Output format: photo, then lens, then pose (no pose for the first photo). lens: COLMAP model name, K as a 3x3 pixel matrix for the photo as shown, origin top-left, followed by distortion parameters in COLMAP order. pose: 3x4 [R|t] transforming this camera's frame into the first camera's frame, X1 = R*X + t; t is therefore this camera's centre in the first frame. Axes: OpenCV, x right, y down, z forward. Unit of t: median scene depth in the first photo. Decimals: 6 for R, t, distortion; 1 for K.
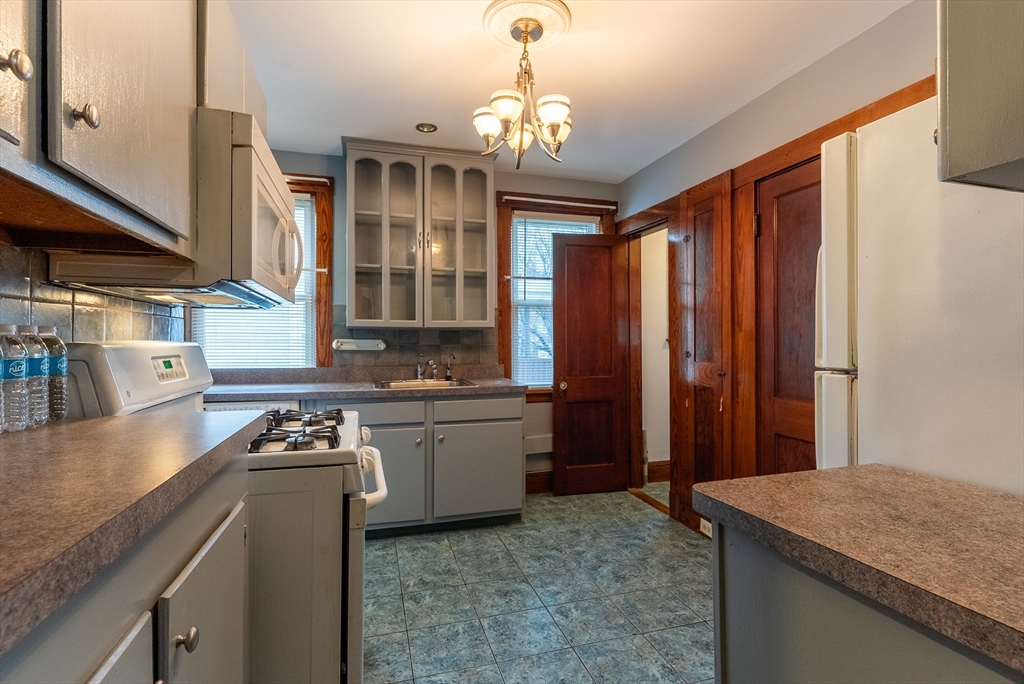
lens RADIAL K [[496.2, 0, 515.3], [0, 496.2, 346.7], [0, 0, 1]] dist [-0.002643, 0.000651]
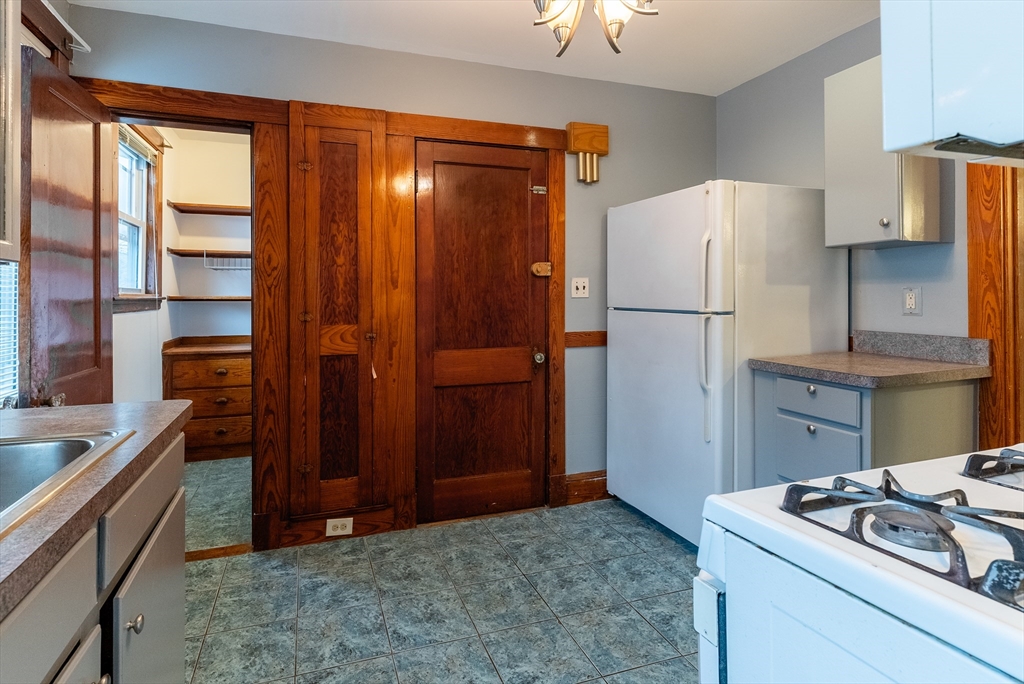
lens RADIAL K [[496.2, 0, 478.8], [0, 496.2, 302.0], [0, 0, 1]] dist [-0.002643, 0.000651]
pose [[-0.020733, -0.005556, 0.999770, -0.467673], [0.023252, 0.999711, 0.006038, -0.007150], [-0.999515, 0.023372, -0.020598, 0.827378]]
